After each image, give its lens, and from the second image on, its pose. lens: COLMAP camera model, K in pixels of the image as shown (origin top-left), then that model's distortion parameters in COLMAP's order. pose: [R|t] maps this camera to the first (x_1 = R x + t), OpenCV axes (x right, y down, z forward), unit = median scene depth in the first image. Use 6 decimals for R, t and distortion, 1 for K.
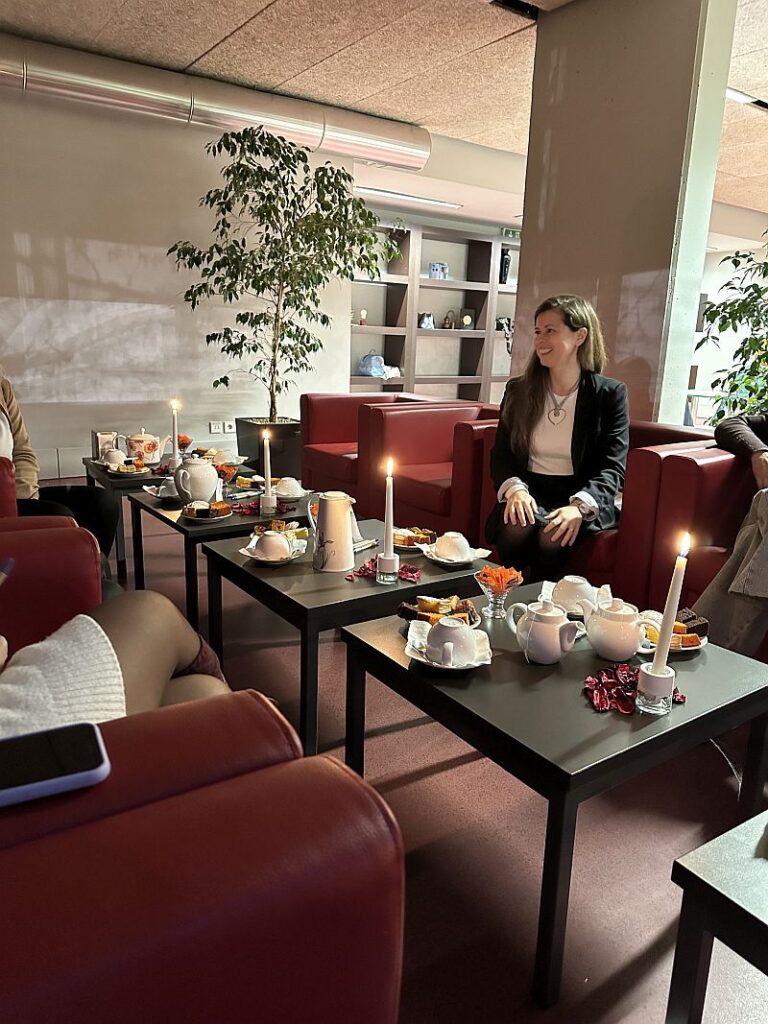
lens RADIAL K [[715.1, 0, 384.0], [0, 715.1, 512.0], [0, 0, 1]] dist [0.122387, -0.180201]
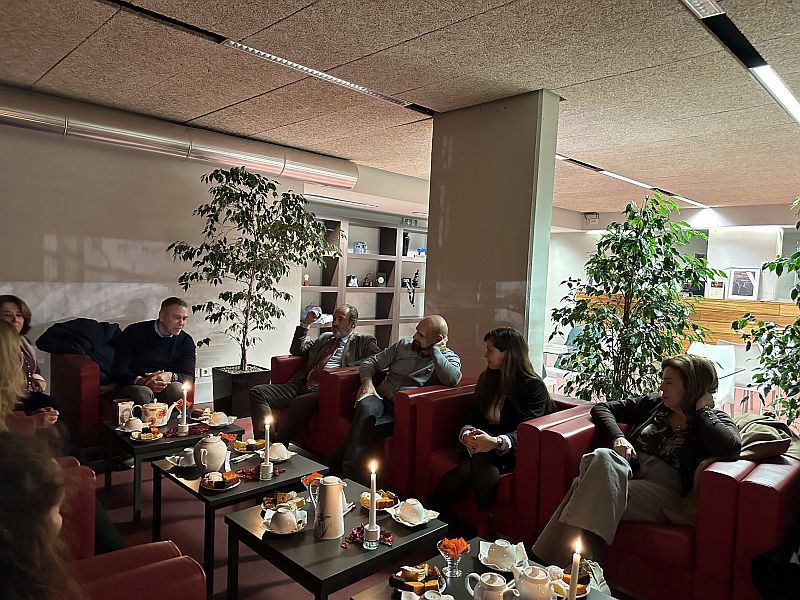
lens RADIAL K [[558.7, 0, 395.0], [0, 558.7, 298.3], [0, 0, 1]] dist [0.122387, -0.180201]
pose [[0.986663, 0.001332, 0.162769, -0.052720], [0.026820, 0.984969, -0.170637, -0.076316], [-0.160550, 0.172727, 0.971797, -0.068066]]
